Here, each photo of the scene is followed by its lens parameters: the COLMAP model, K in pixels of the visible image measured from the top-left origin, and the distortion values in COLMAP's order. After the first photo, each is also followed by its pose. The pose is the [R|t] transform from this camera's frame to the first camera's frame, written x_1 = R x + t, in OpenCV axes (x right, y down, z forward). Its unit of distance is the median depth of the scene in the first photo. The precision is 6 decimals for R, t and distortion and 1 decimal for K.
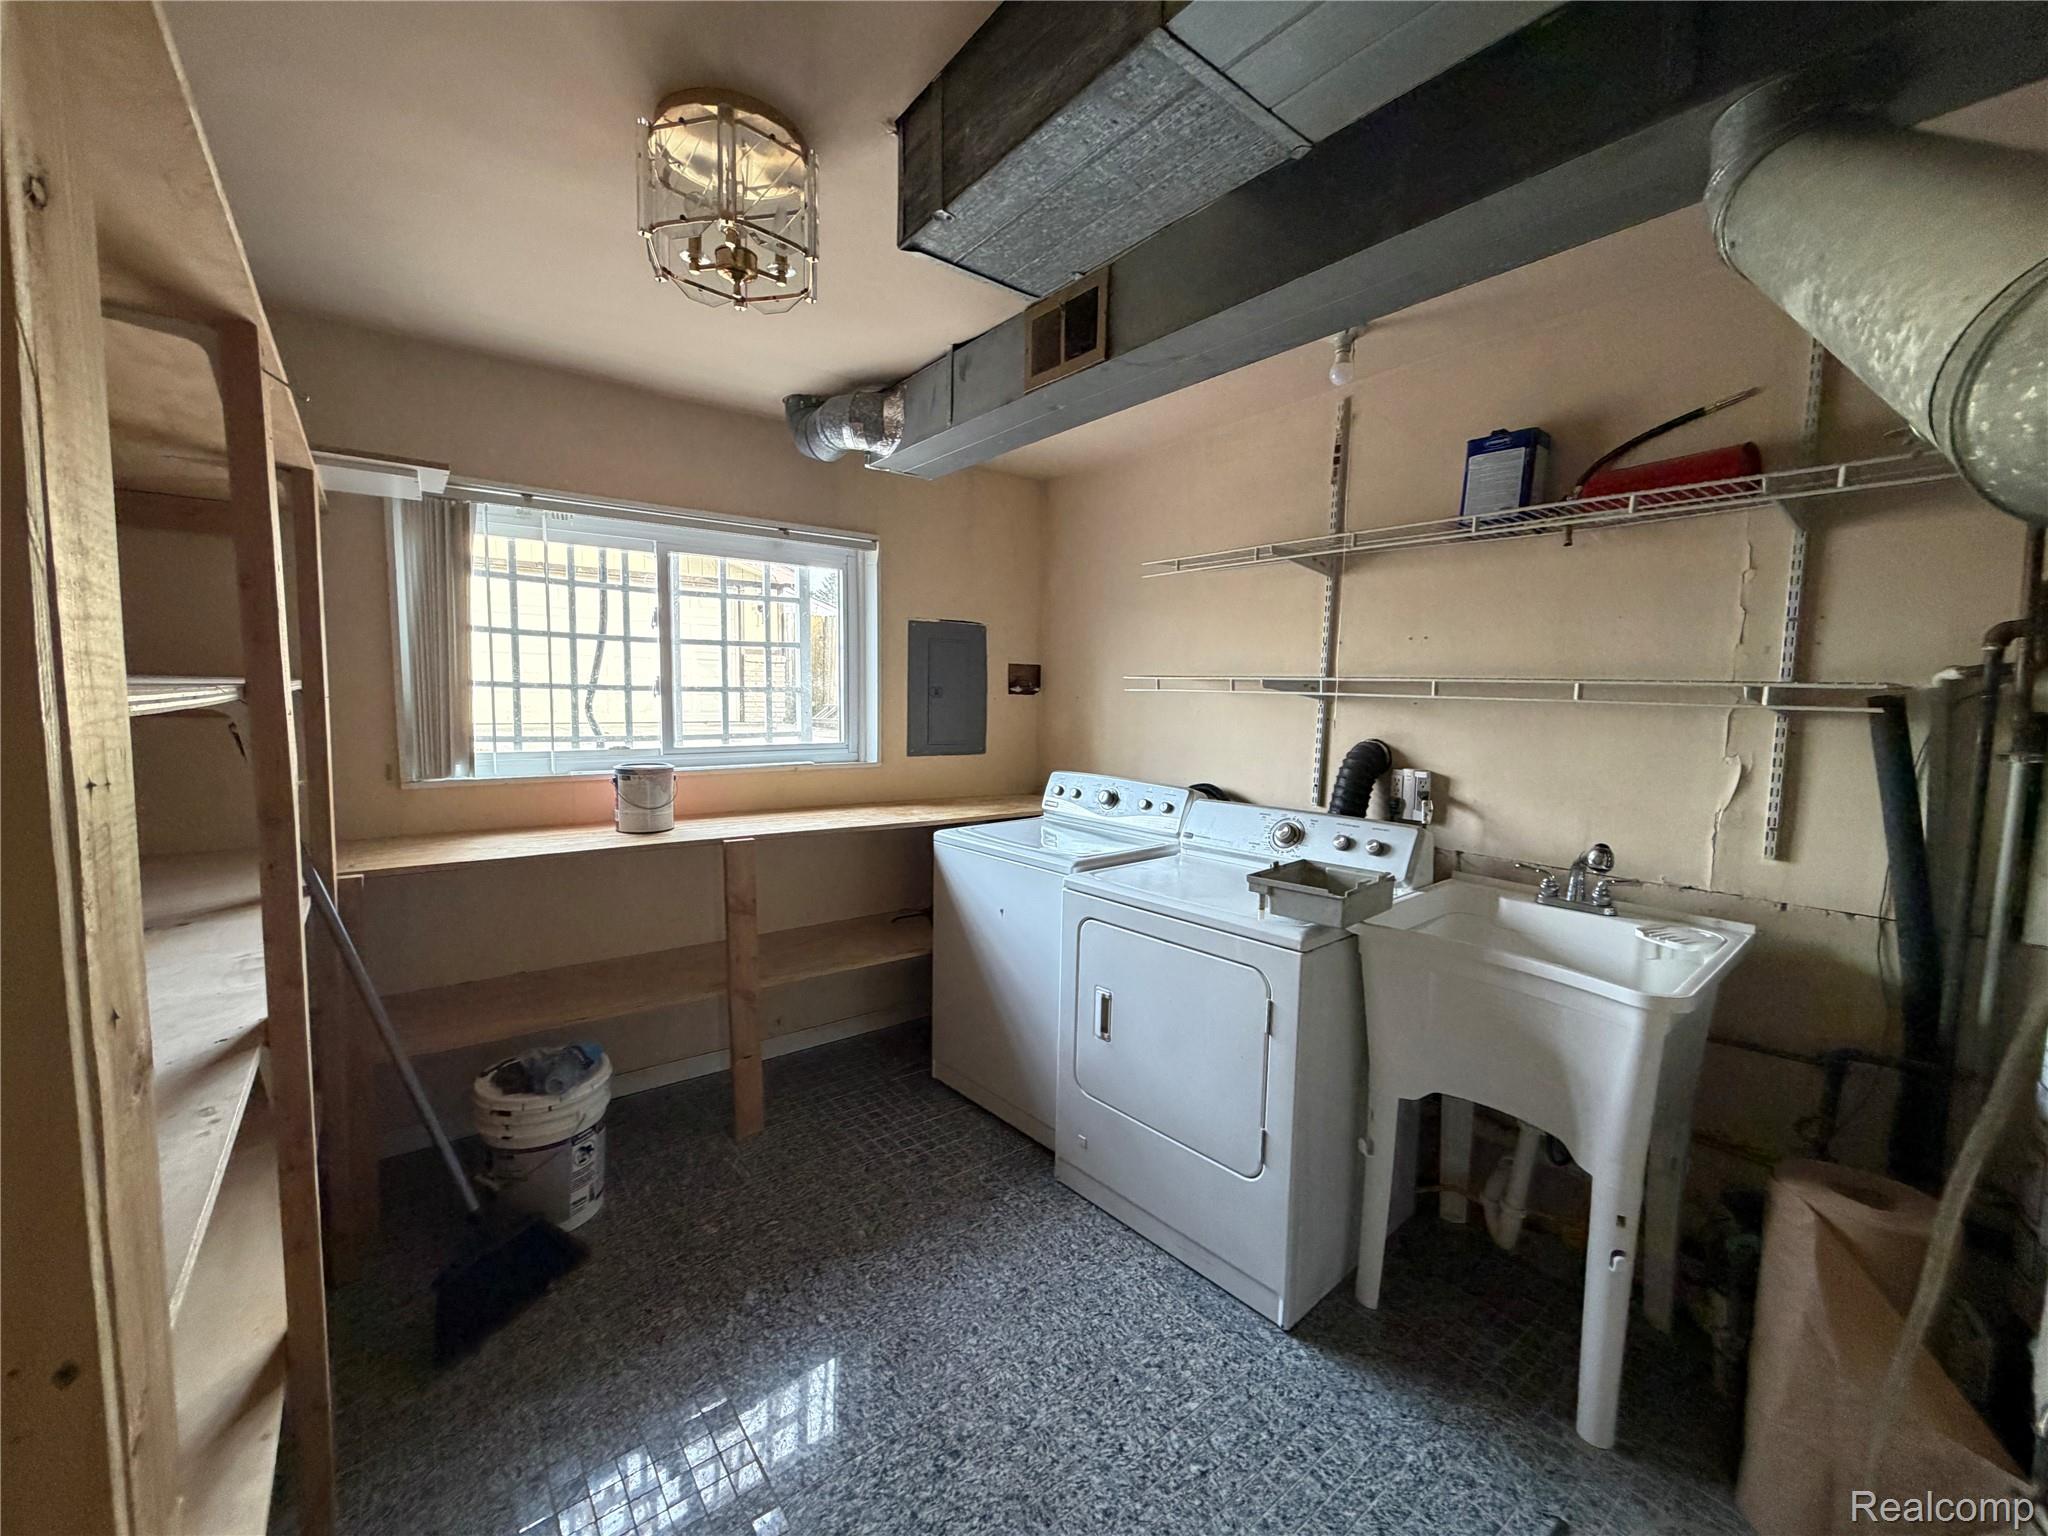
lens RADIAL K [[834.3, 0, 1023.7], [0, 834.3, 768.3], [0, 0, 1]] dist [0.007578, -0.001455]
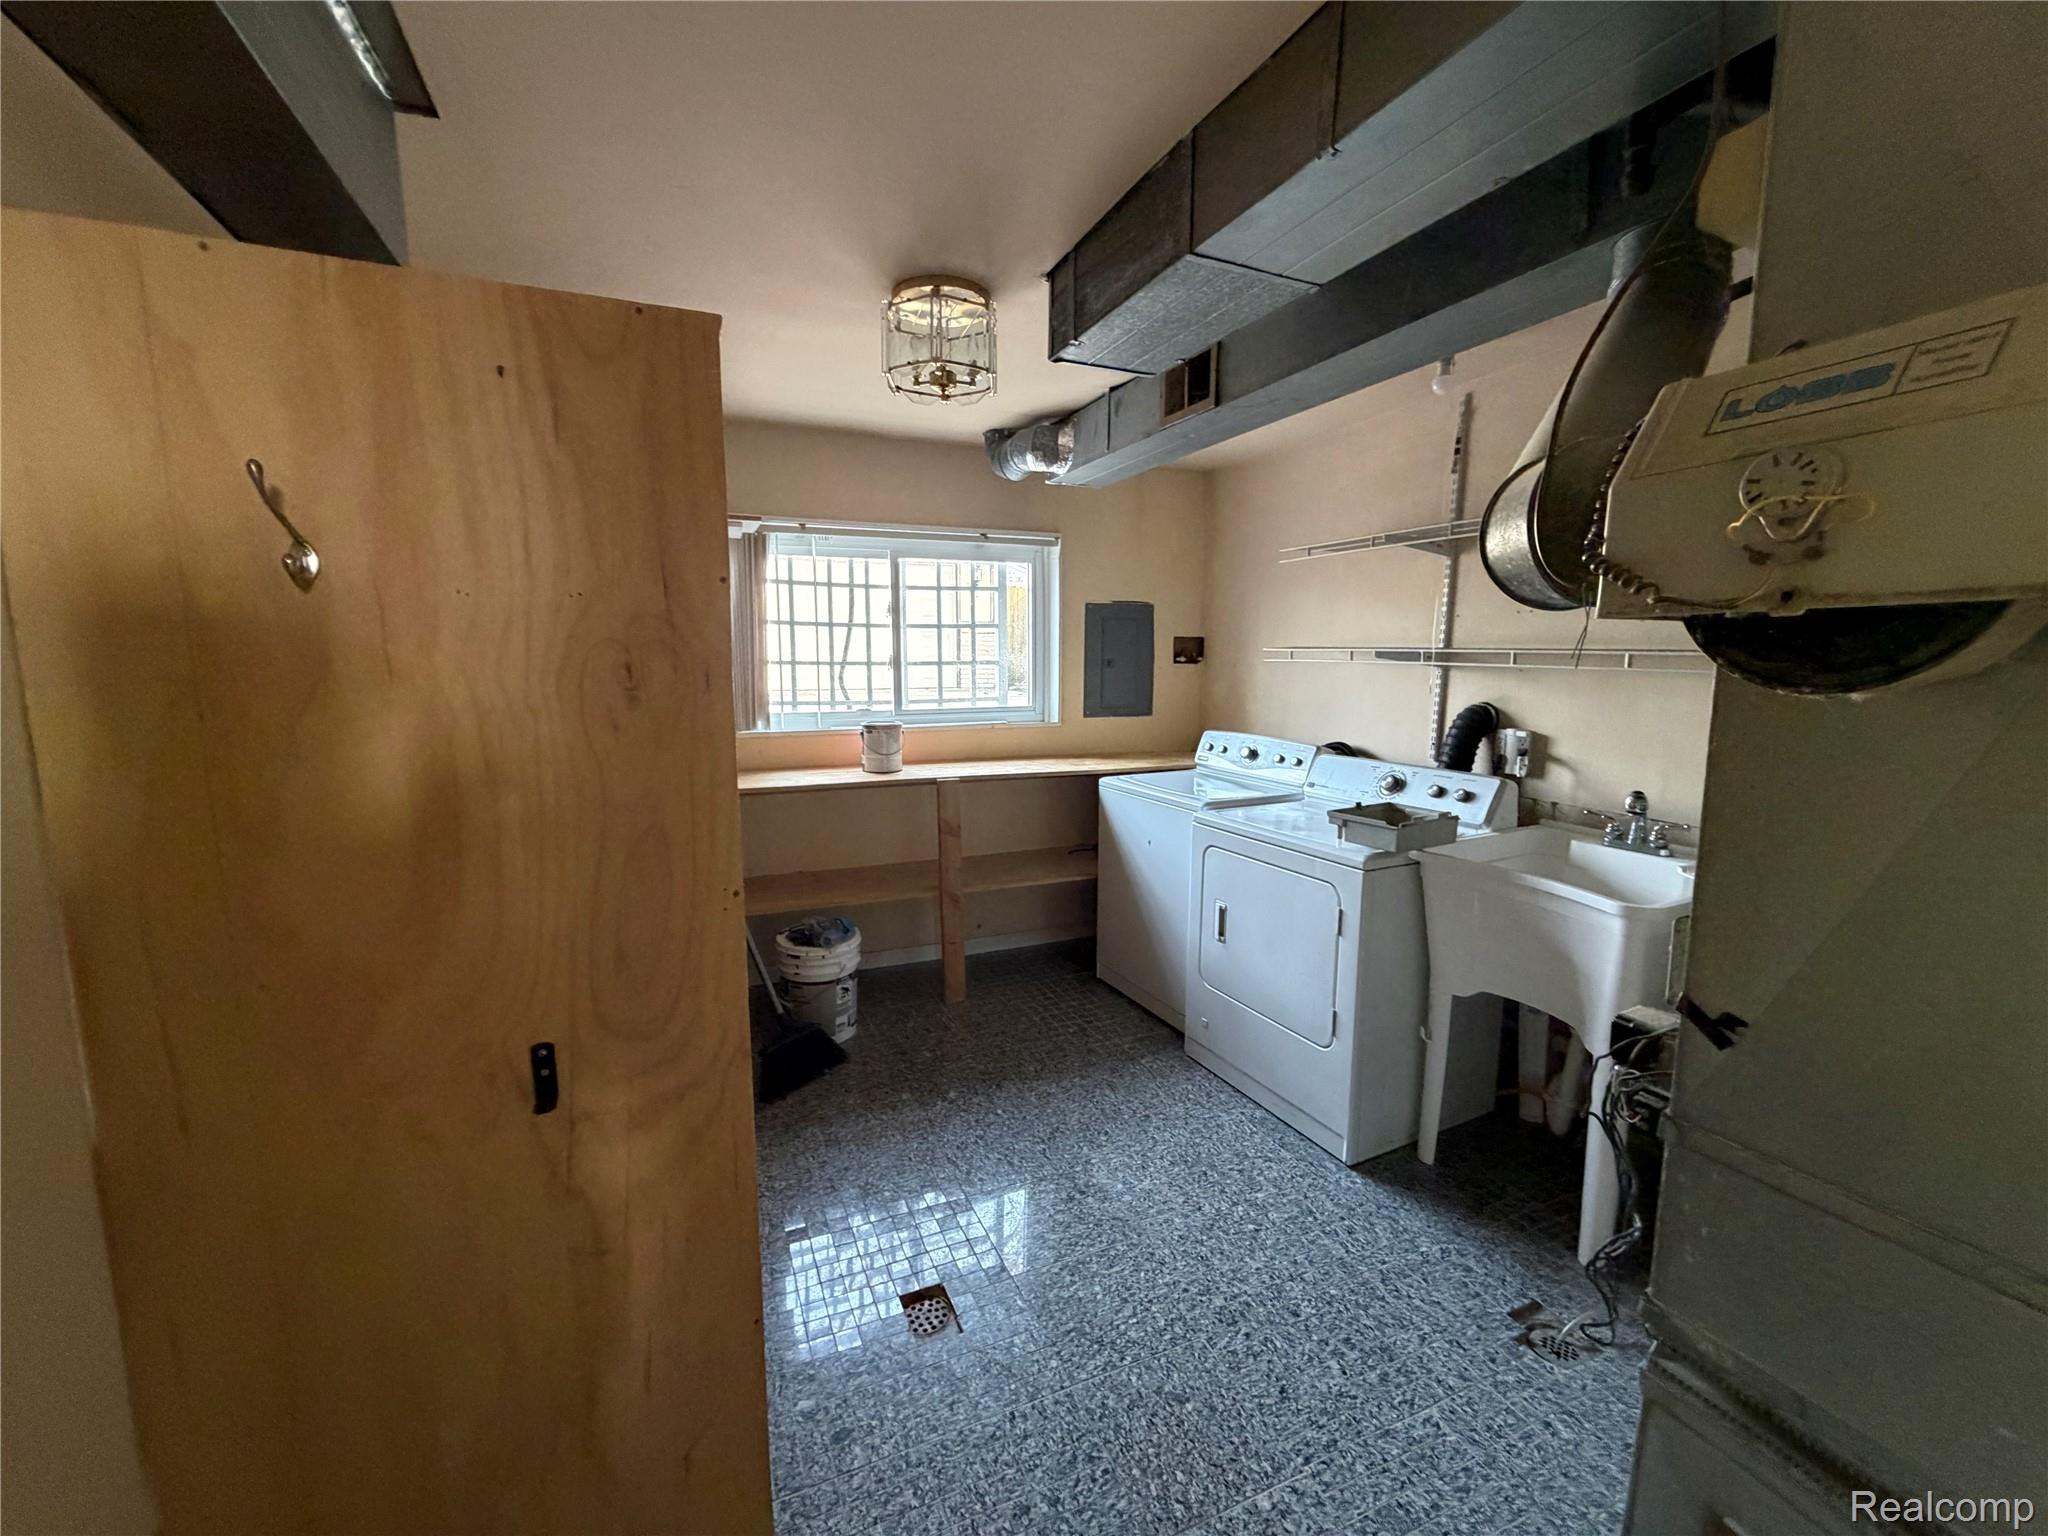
lens RADIAL K [[834.3, 0, 1024.9], [0, 834.3, 771.1], [0, 0, 1]] dist [0.007578, -0.001455]
pose [[0.968970, 0.019338, -0.246420, 0.120660], [-0.007968, 0.998861, 0.047053, 0.011364], [0.247049, -0.043629, 0.968020, -0.292956]]
